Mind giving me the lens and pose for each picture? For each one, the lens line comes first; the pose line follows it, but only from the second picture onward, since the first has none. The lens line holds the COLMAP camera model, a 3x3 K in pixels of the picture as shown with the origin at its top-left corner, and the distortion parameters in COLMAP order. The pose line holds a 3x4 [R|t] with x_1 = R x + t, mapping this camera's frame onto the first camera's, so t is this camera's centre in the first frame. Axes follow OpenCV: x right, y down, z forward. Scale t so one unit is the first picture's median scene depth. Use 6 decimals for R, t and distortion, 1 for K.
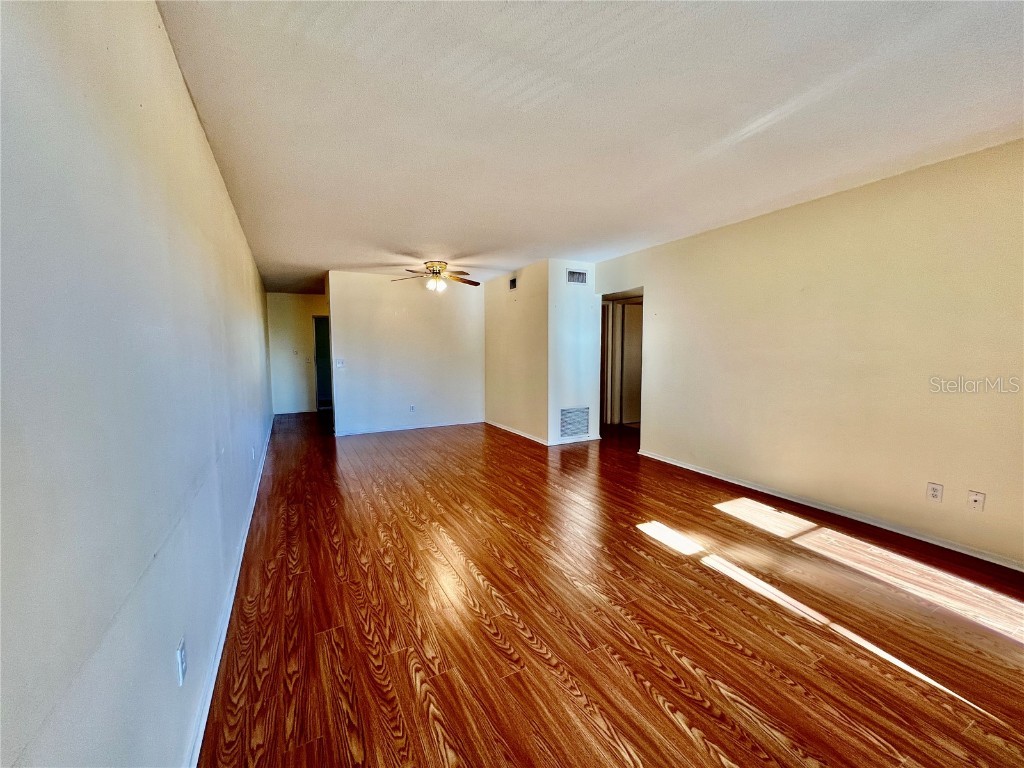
lens RADIAL K [[415.1, 0, 510.5], [0, 415.1, 383.2], [0, 0, 1]] dist [-0.002124, 0.000205]
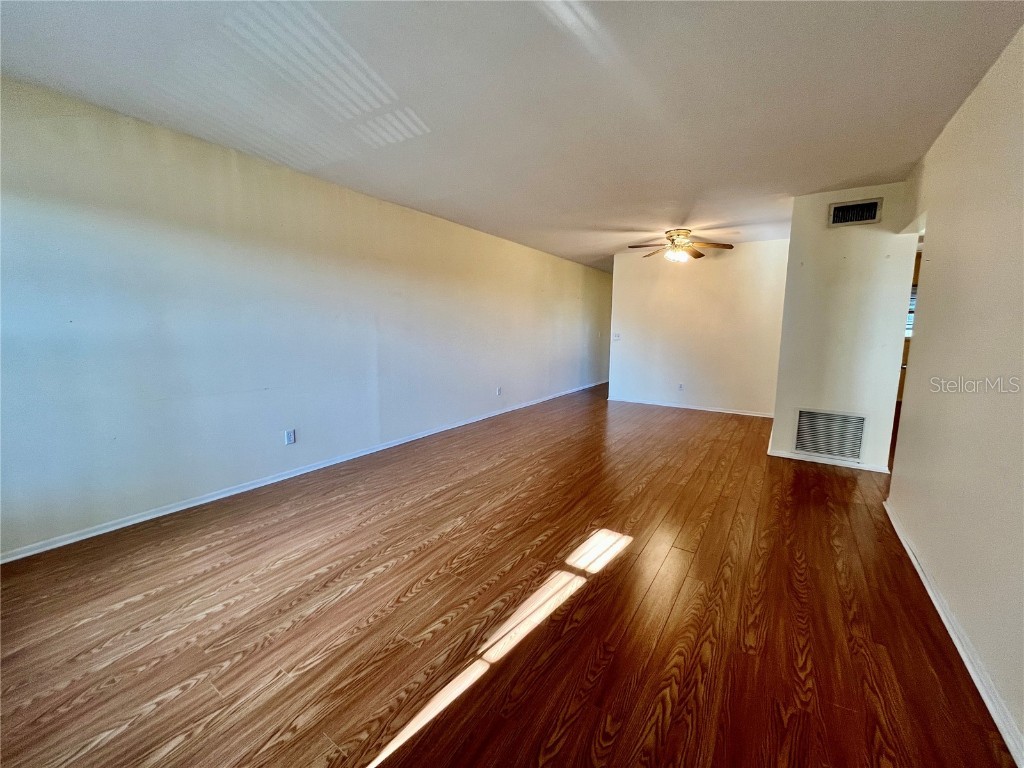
lens RADIAL K [[411.6, 0, 510.8], [0, 411.6, 378.6], [0, 0, 1]] dist [0.024439, 0.000067]
pose [[0.471645, 0.122213, -0.873278, 1.263077], [-0.081417, 0.992154, 0.094877, -0.046339], [0.878022, 0.026351, 0.477895, 0.558170]]
